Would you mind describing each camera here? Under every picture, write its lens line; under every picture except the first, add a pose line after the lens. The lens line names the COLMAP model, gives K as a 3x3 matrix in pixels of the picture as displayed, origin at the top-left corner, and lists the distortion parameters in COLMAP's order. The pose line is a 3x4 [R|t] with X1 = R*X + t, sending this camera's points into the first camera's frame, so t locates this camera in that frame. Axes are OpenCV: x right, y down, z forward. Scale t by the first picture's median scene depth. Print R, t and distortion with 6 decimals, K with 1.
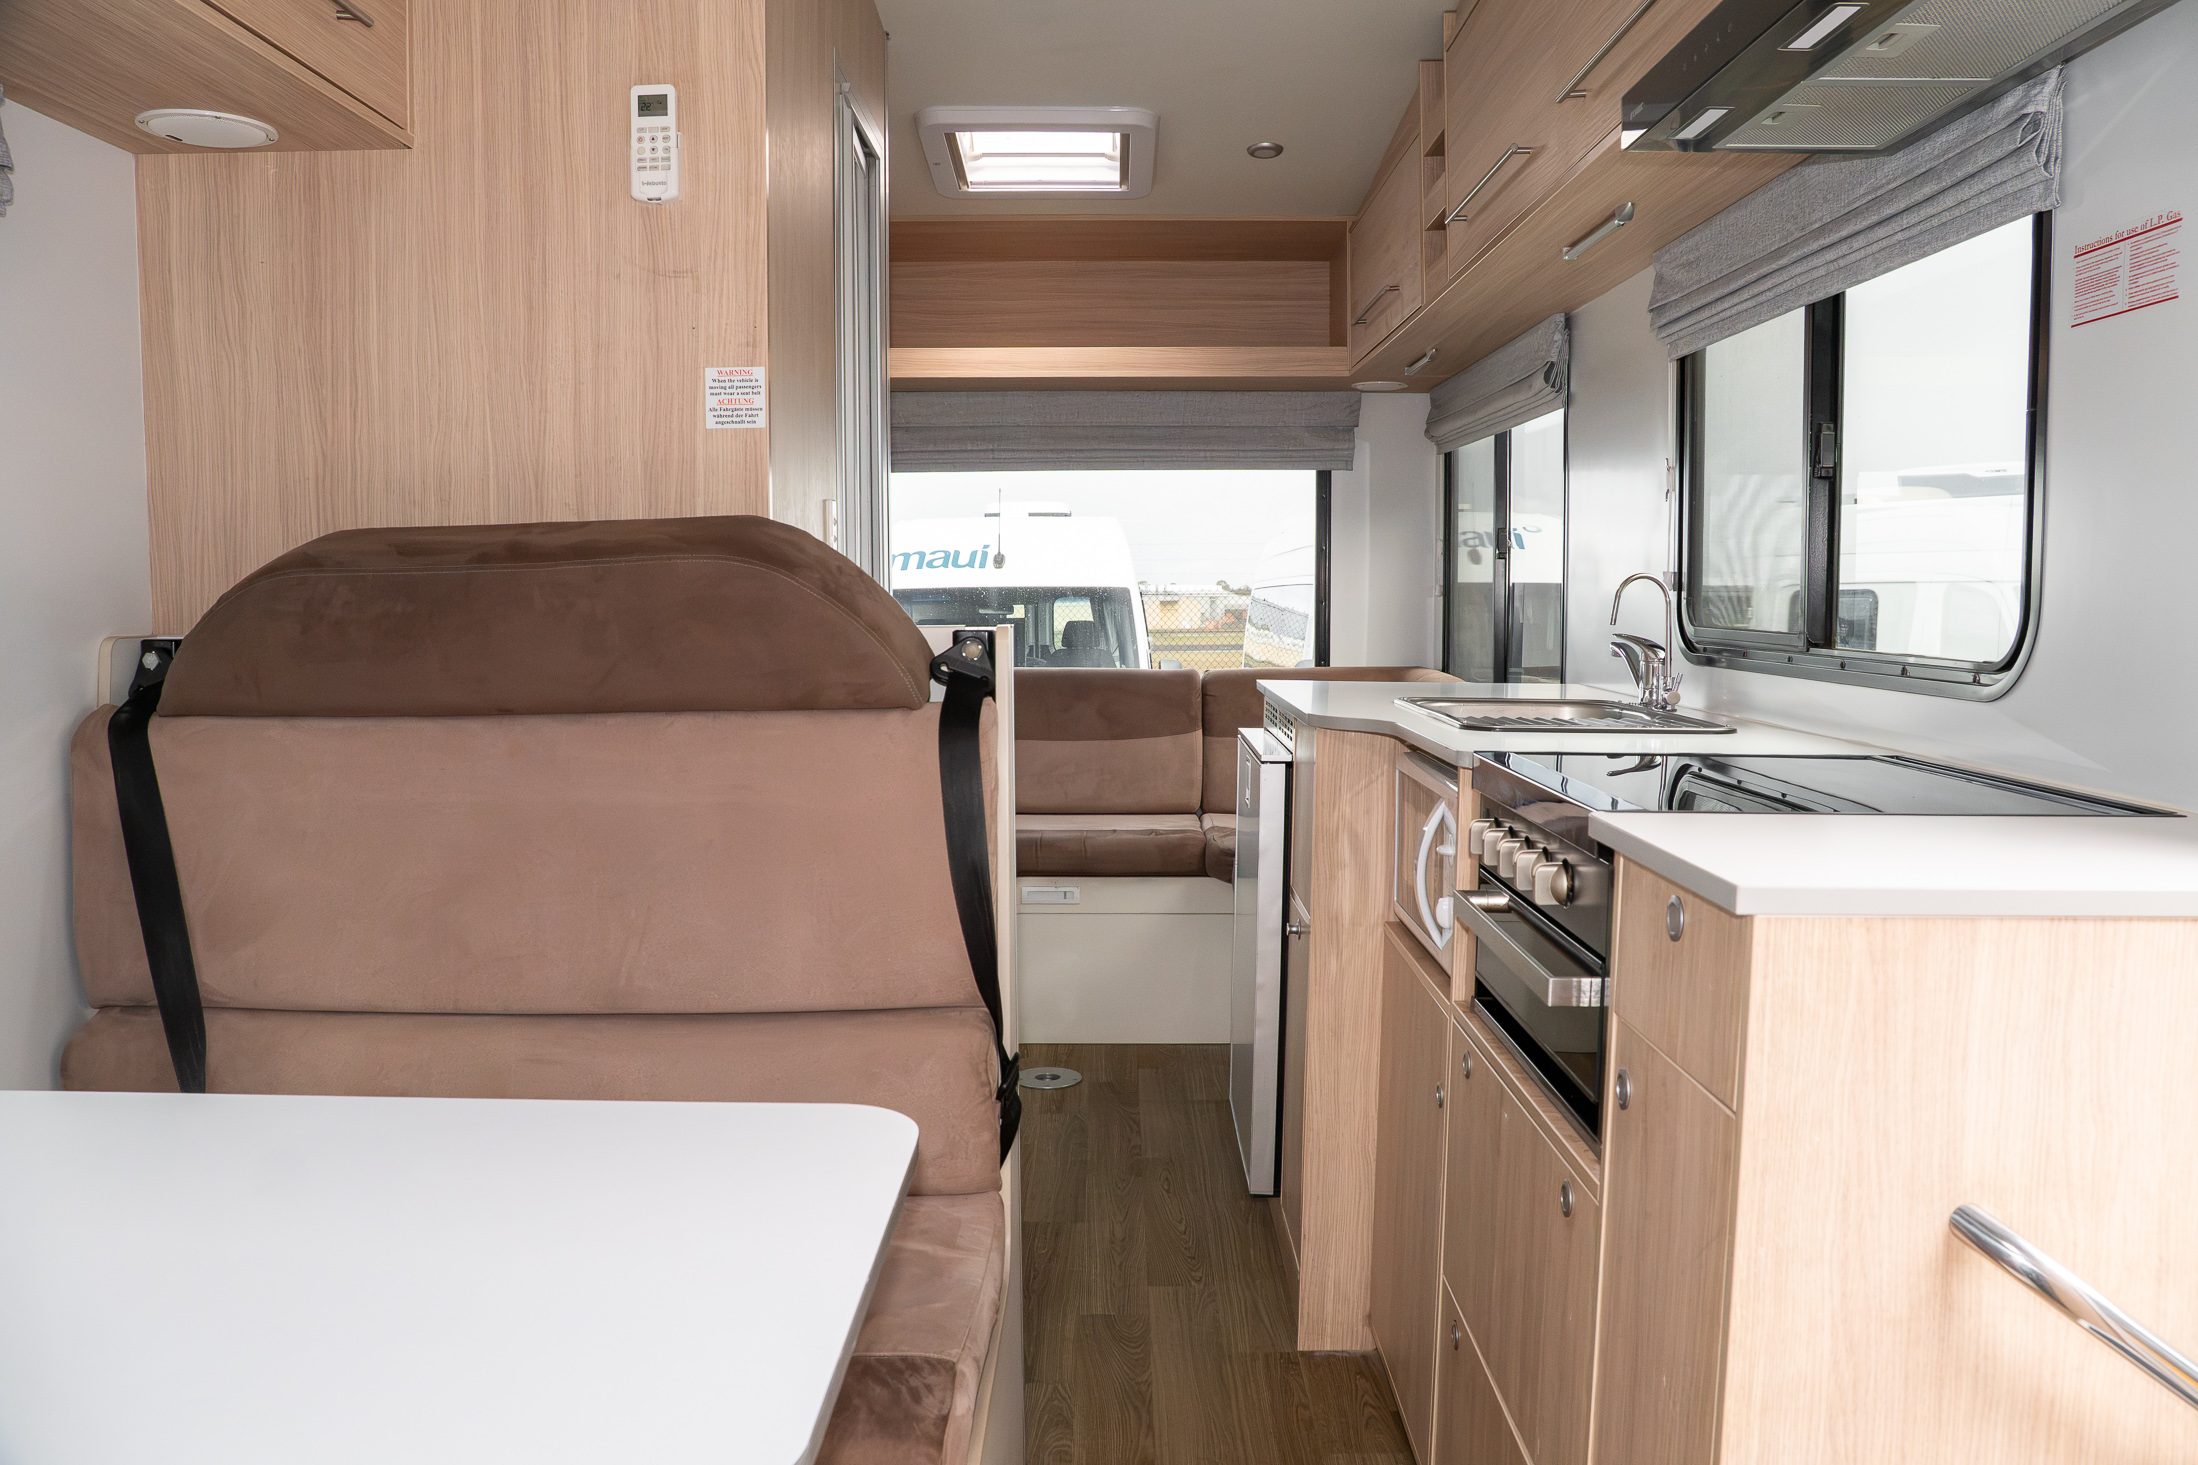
lens RADIAL K [[1641.3, 0, 1099.0], [0, 1641.3, 732.5], [0, 0, 1]] dist [-0.128495, -0.000009]
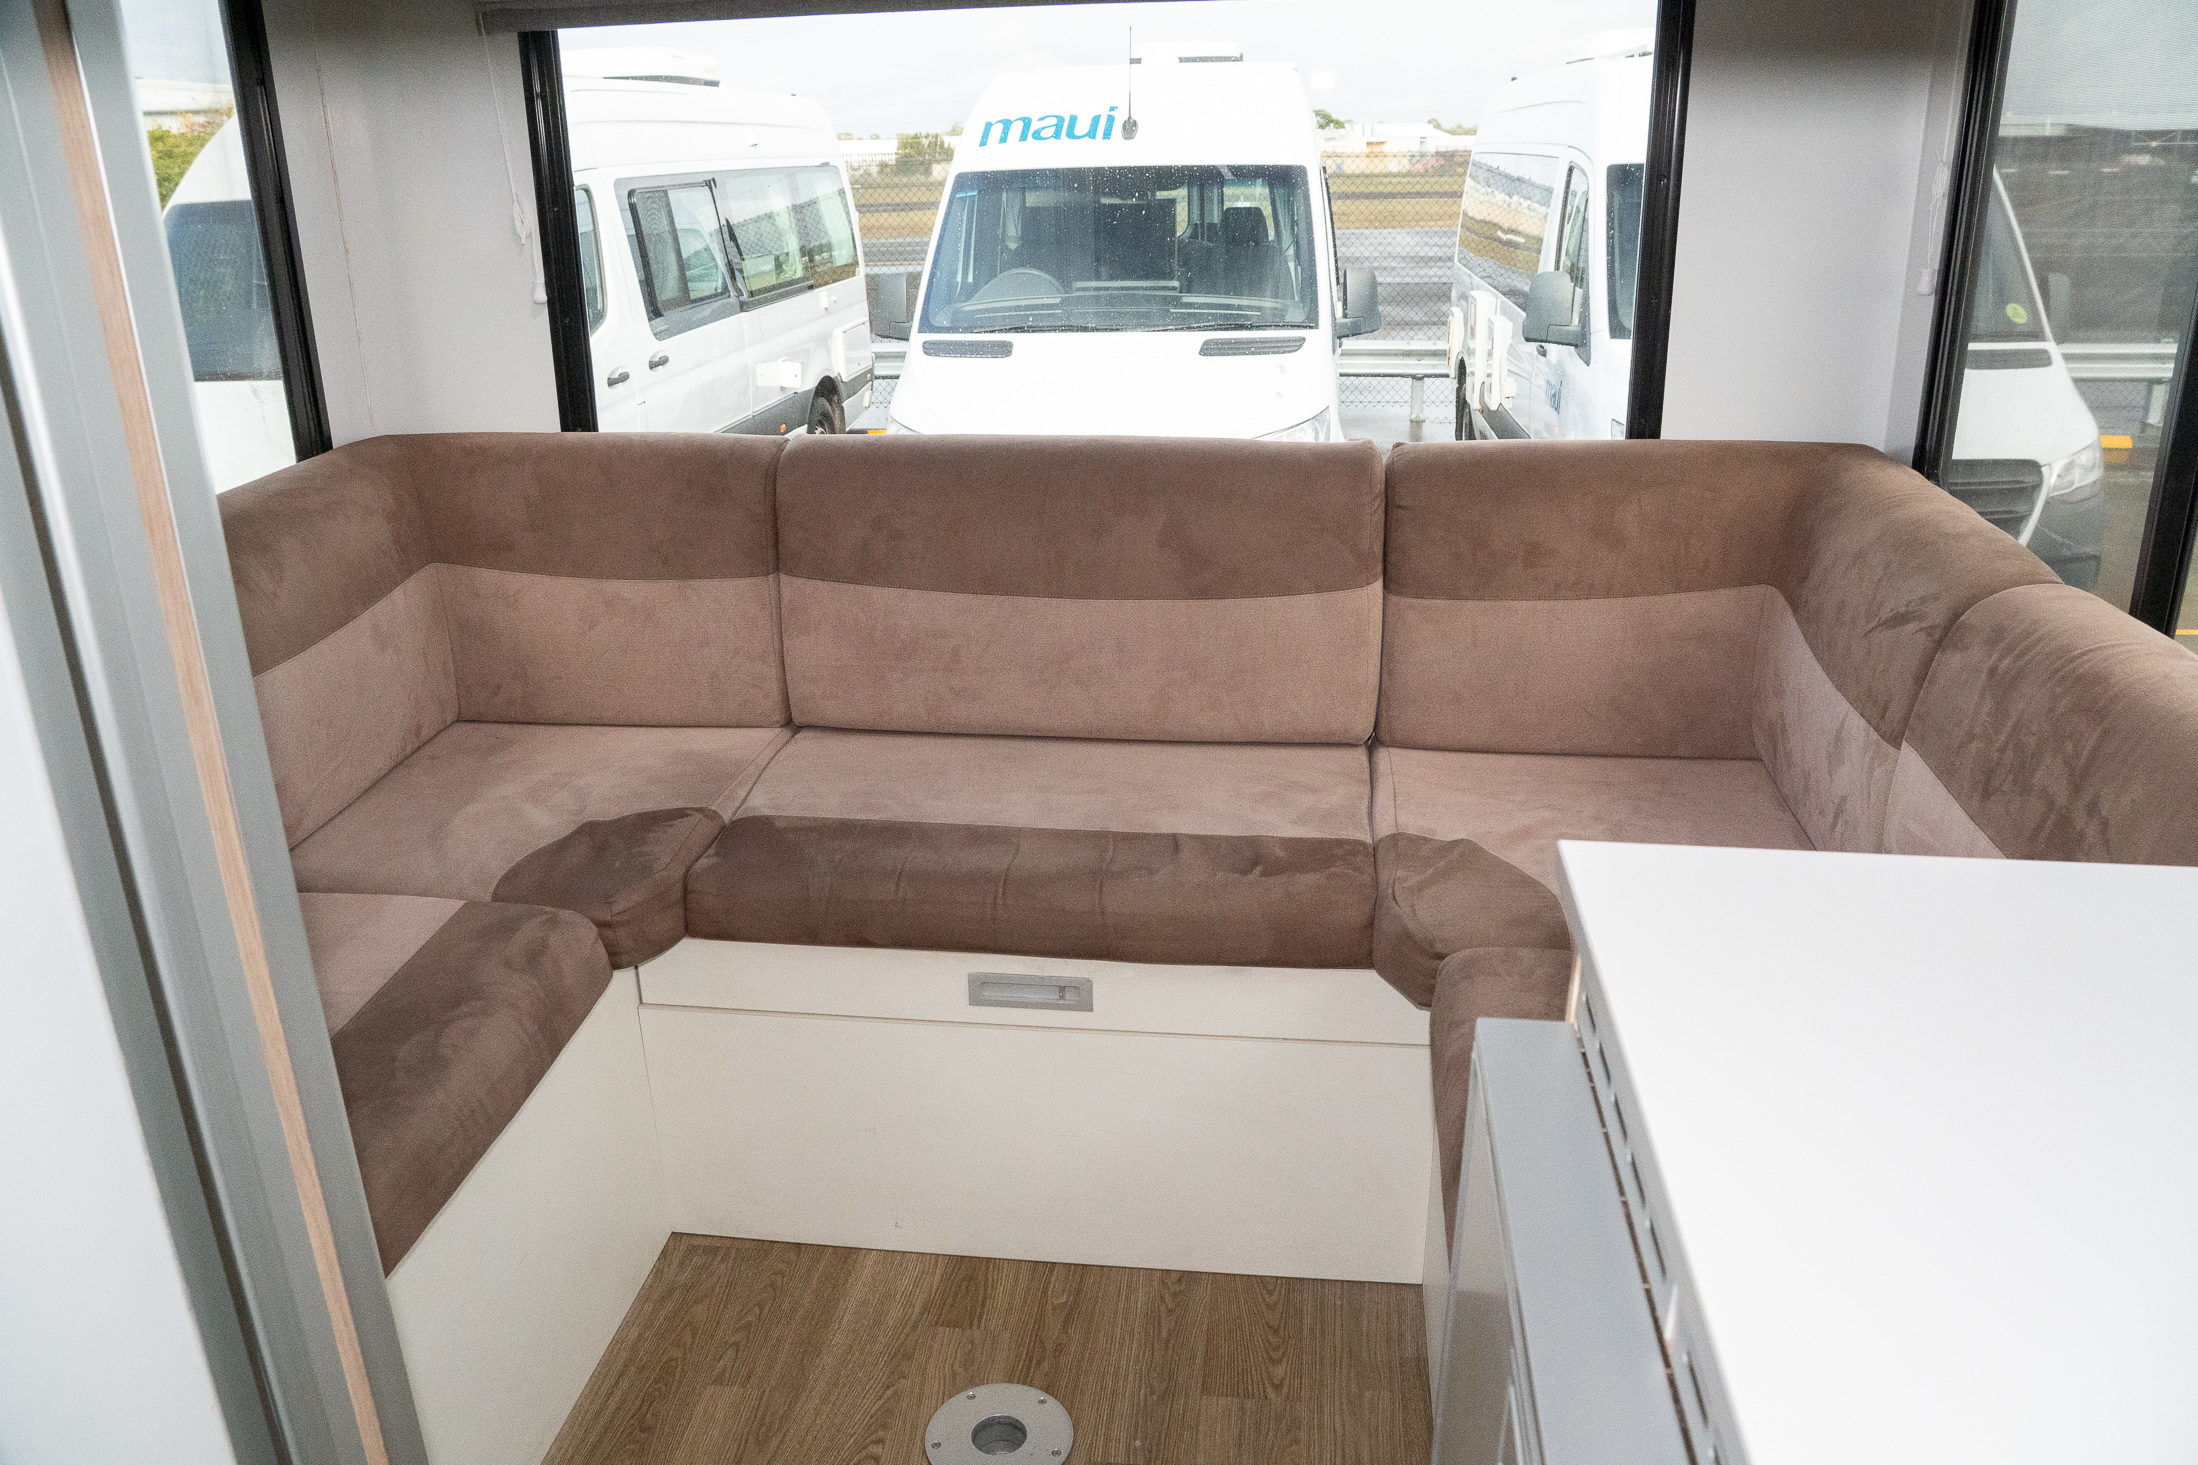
lens RADIAL K [[1641.3, 0, 1099.0], [0, 1641.3, 732.5], [0, 0, 1]] dist [-0.128495, -0.000009]
pose [[0.992897, 0.027180, -0.115835, 0.016515], [0.004883, 0.963429, 0.267919, -0.037567], [0.118880, -0.266581, 0.956453, 0.233999]]
